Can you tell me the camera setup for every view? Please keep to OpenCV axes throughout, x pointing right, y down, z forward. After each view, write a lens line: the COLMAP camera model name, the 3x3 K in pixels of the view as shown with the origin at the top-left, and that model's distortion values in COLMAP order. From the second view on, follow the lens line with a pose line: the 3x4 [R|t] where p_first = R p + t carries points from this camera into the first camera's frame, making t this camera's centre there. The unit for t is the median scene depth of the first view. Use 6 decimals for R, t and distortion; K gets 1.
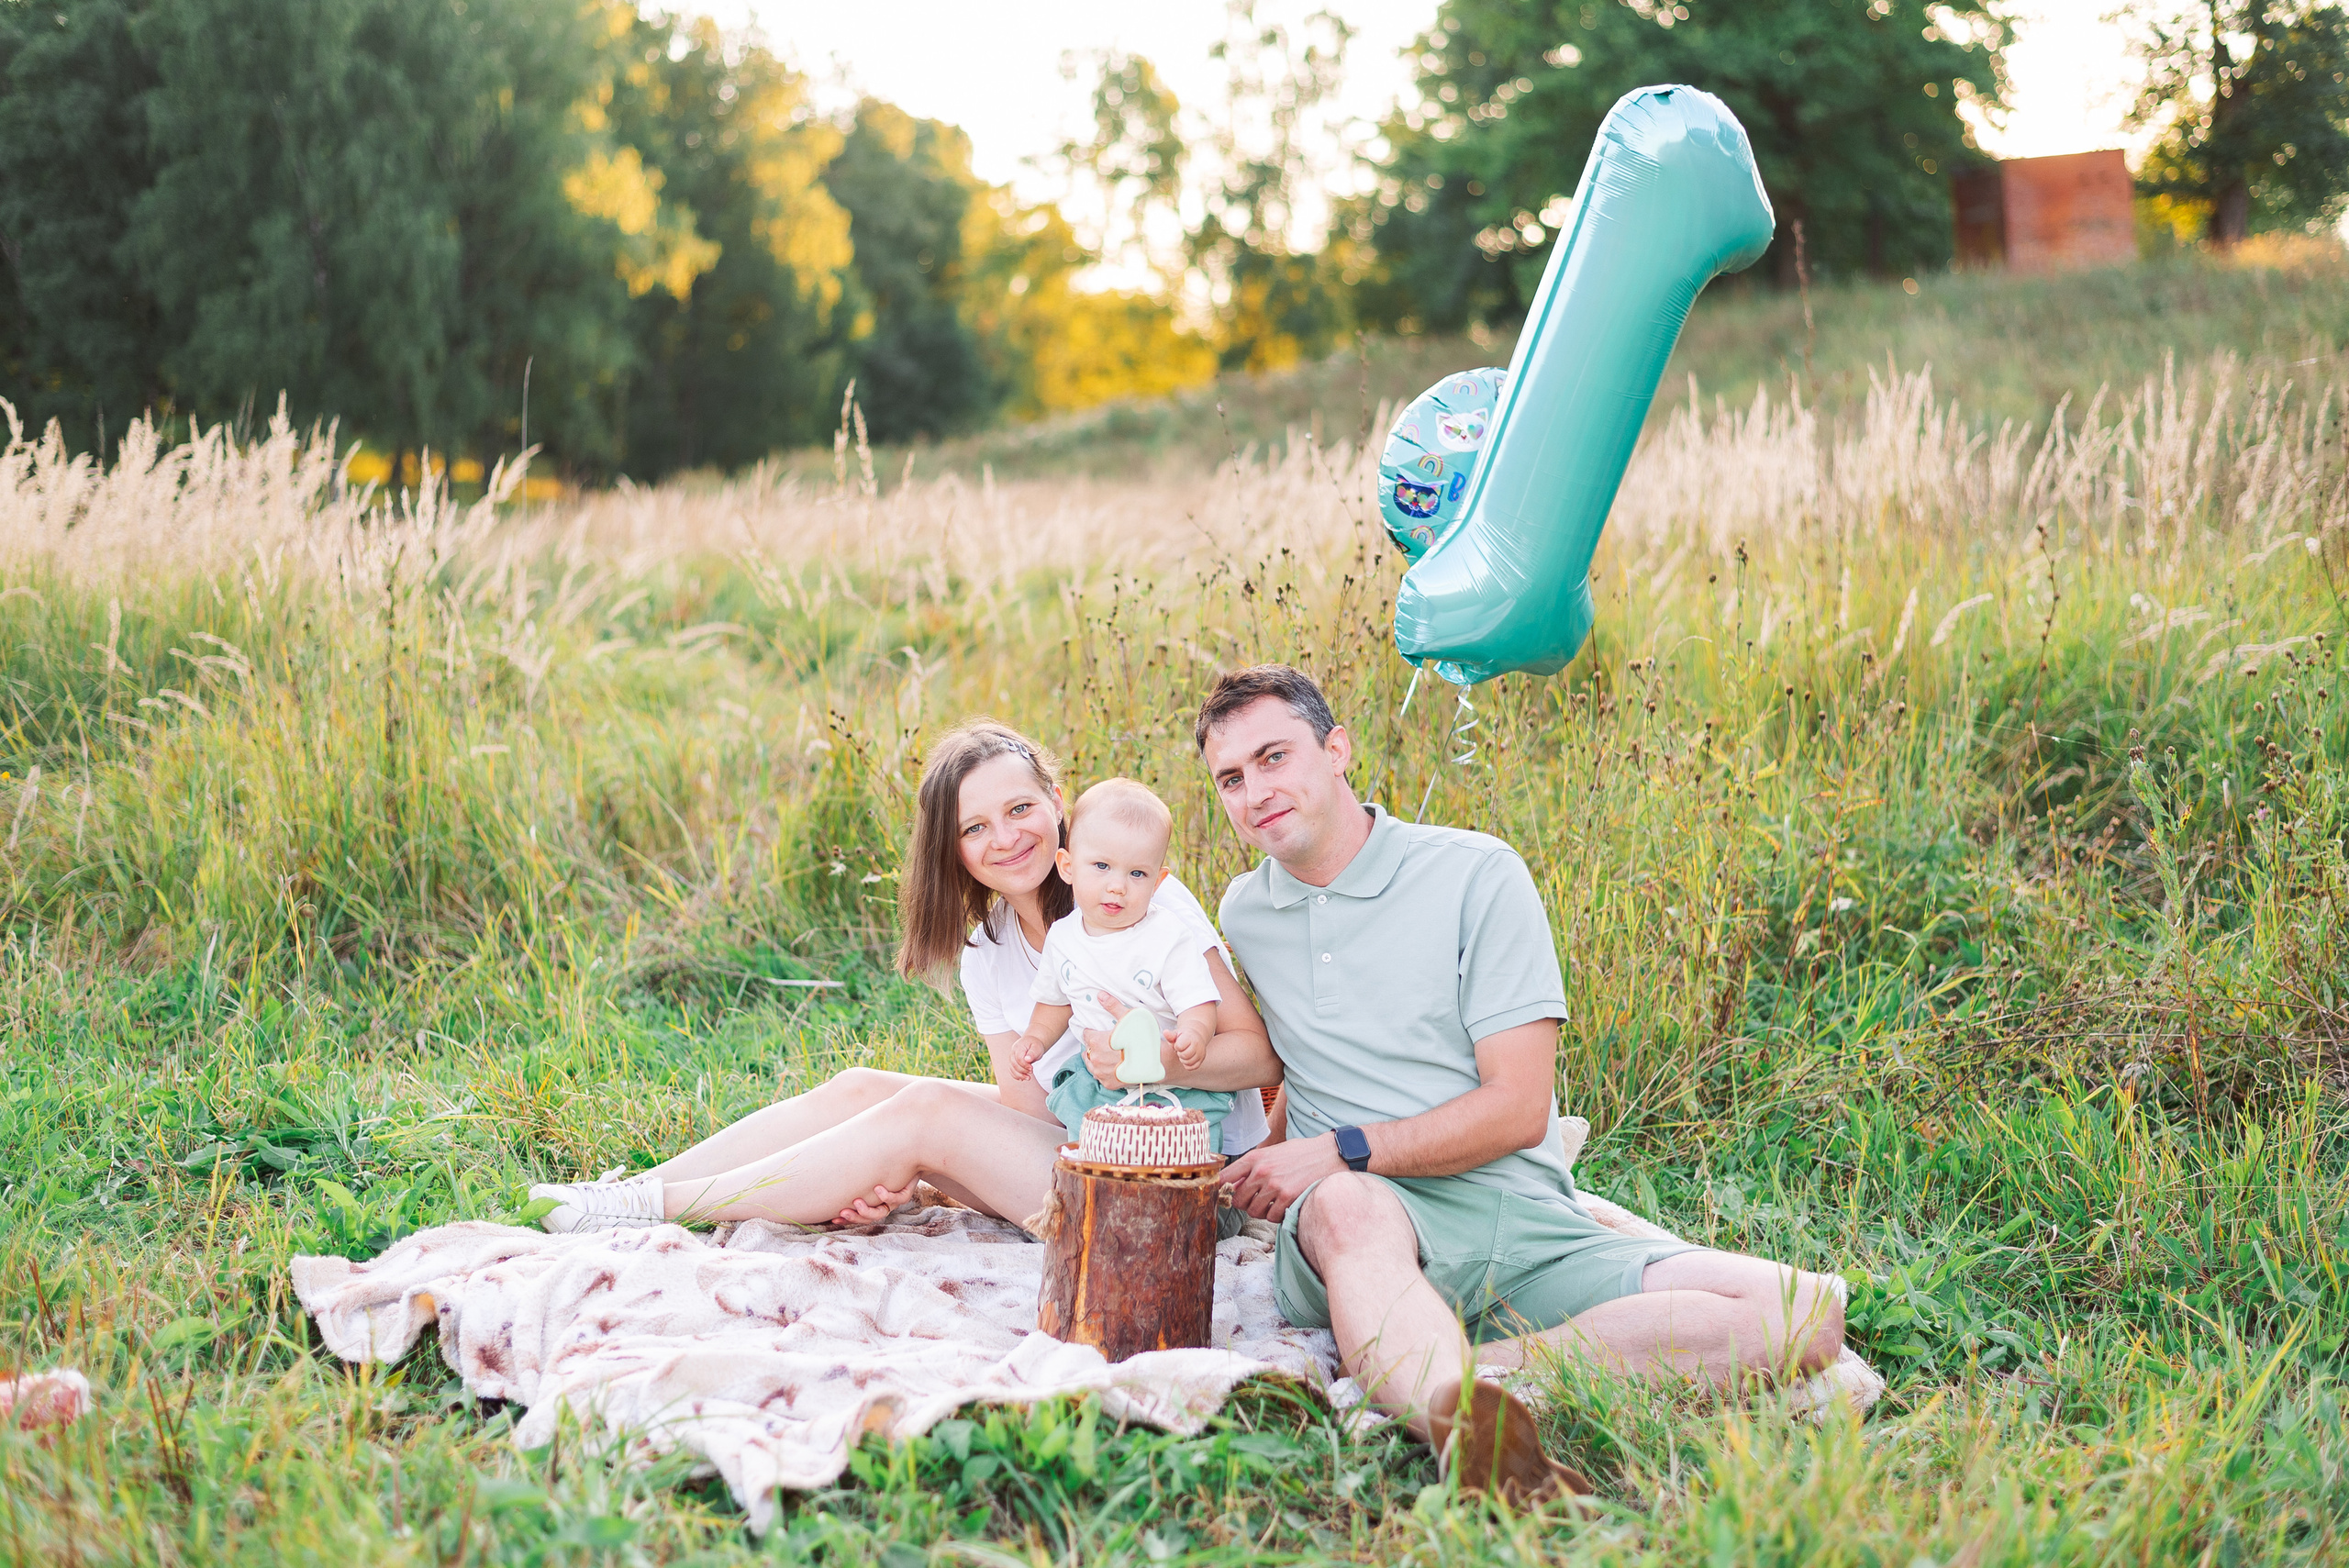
lens RADIAL K [[3349.9, 0, 1168.6], [0, 3349.9, 787.3], [0, 0, 1]] dist [0.030535, 0.000000]
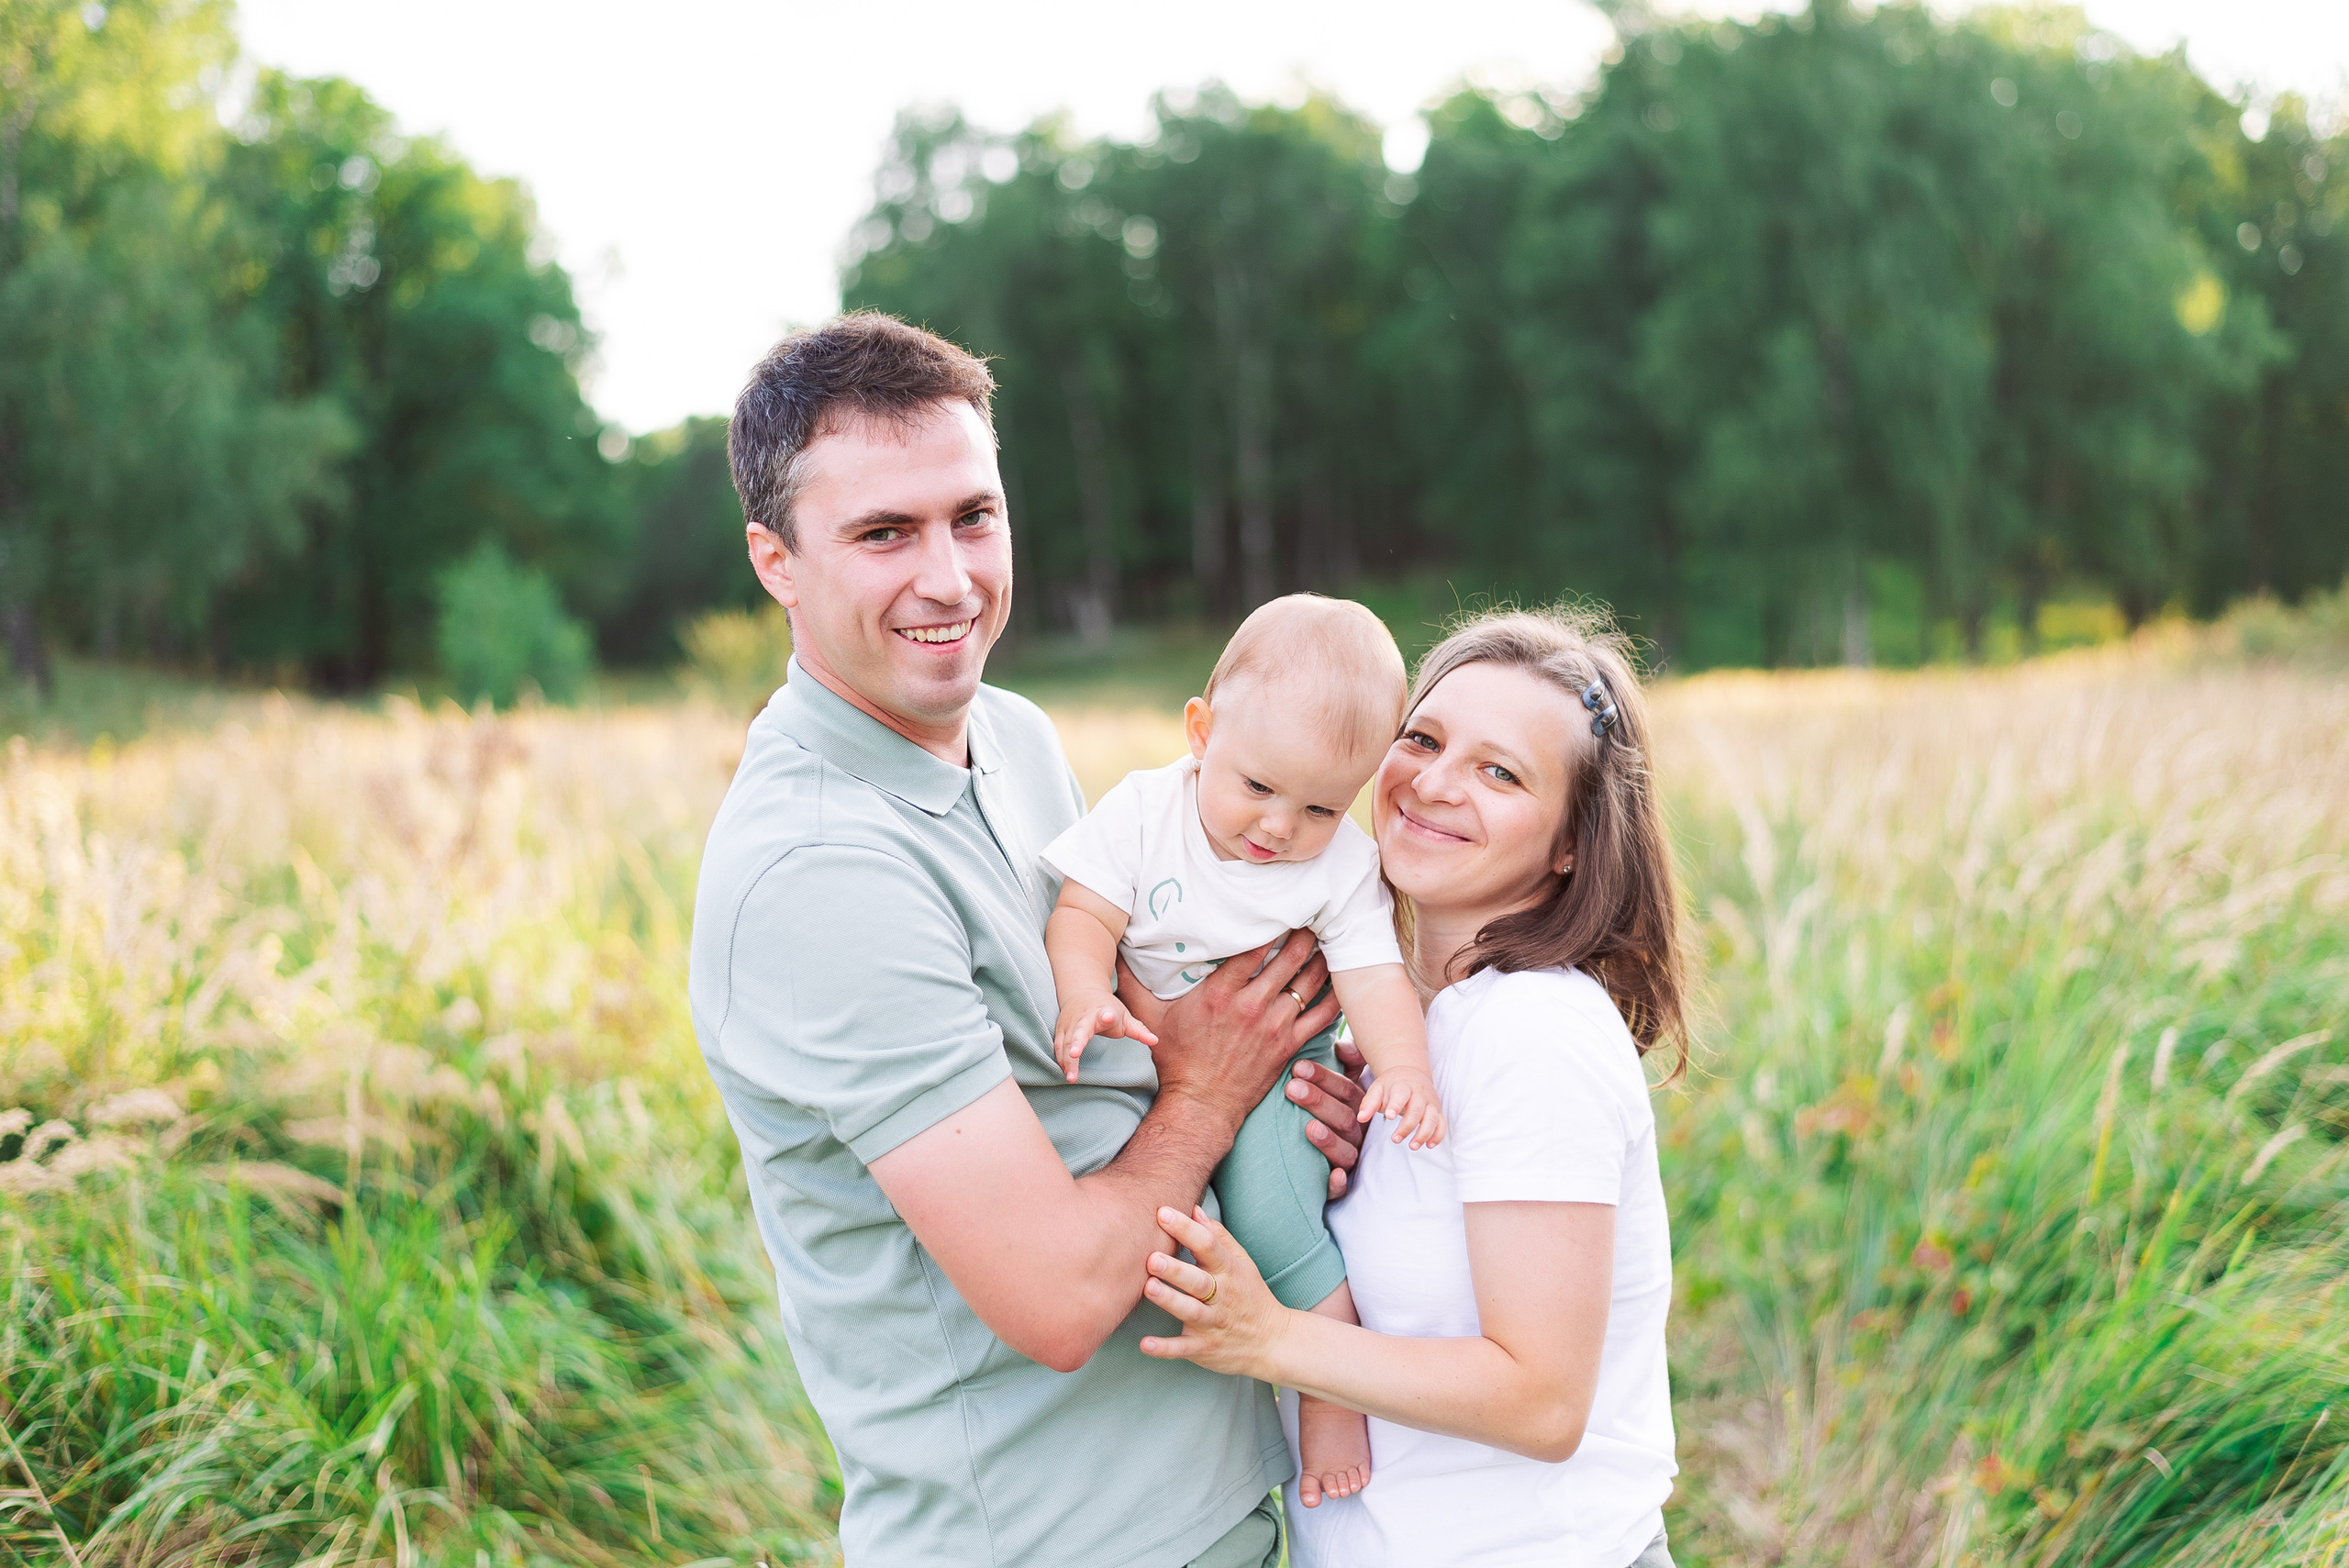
lens RADIAL K [[3349.9, 0, 1166.8], [0, 3349.9, 815.1], [0, 0, 1]] dist [0.030535, 0.000000]
pose [[0.896968, 0.008432, -0.442014, -0.098767], [-0.020934, 0.999507, -0.023416, -0.109212], [0.441599, 0.030256, 0.896702, 0.895732]]
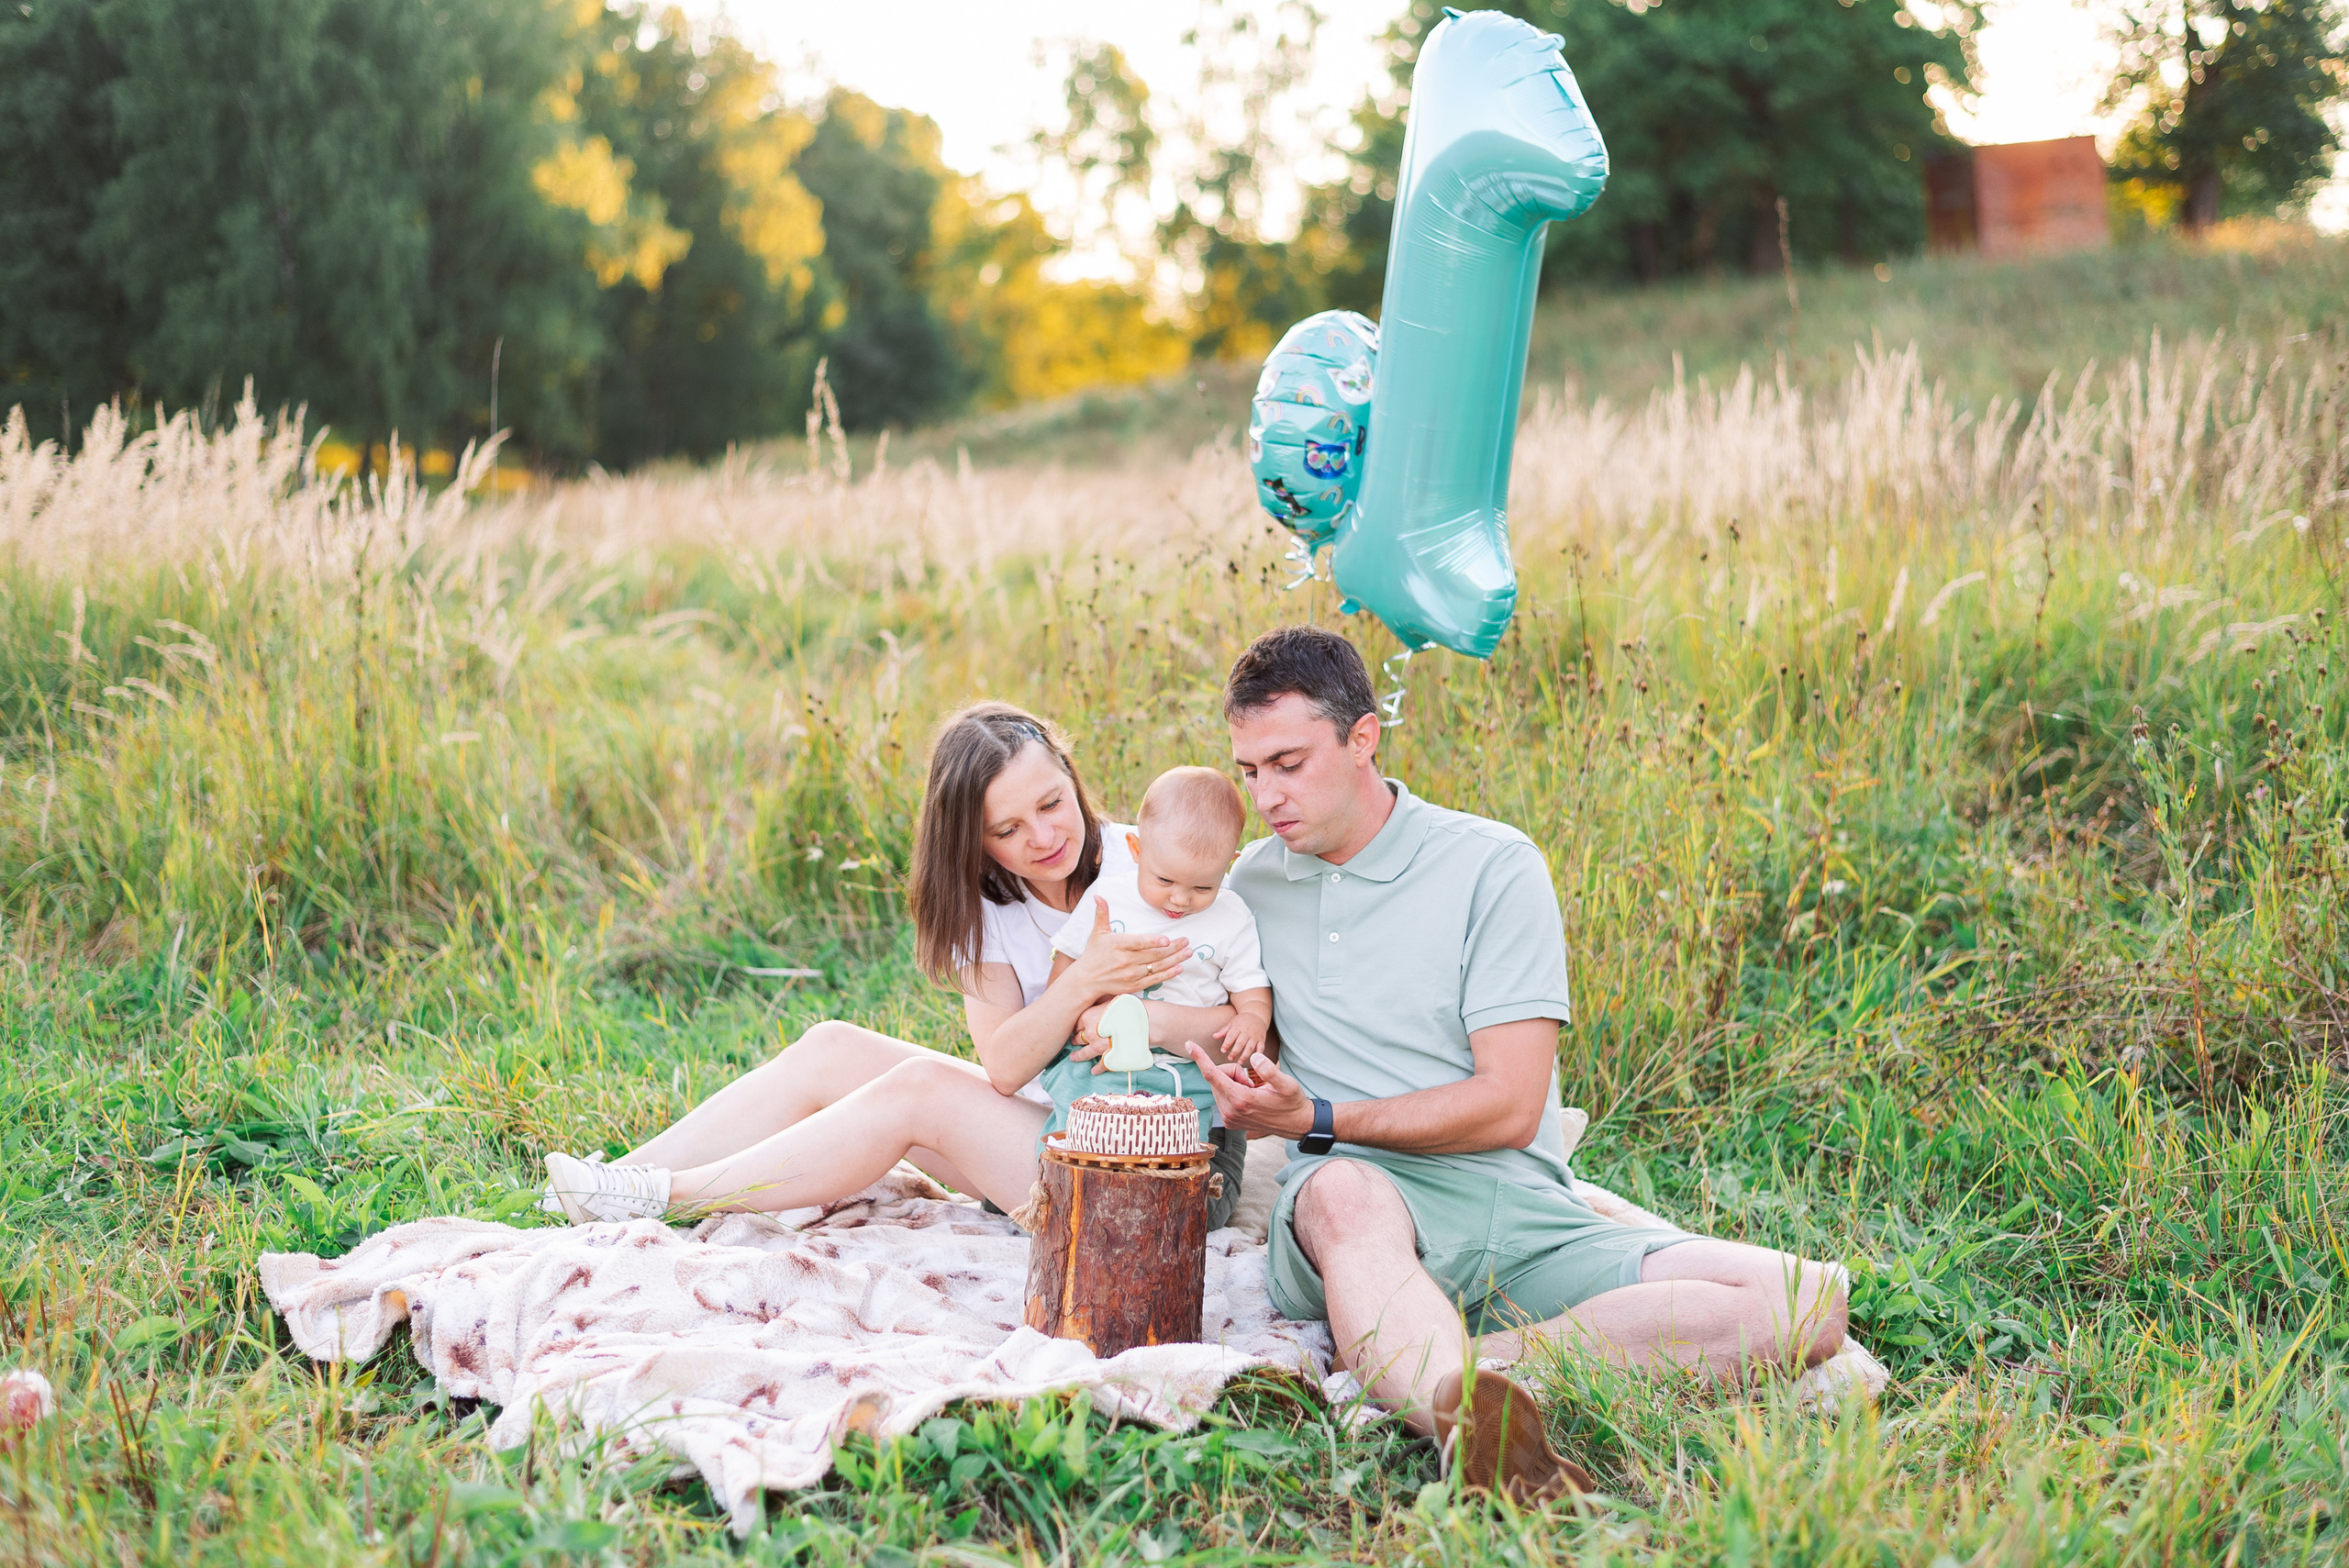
lens RADIAL K [[3349.9, 0, 1173.9], [0, 3349.9, 781.0], [0, 0, 1]] dist [0.030535, 0.000000]
pose [[0.999945, -0.004077, 0.009697, -0.002272], [0.004066, 0.999991, 0.001143, 0.001290], [-0.009701, -0.001104, 0.999952, 0.011558]]
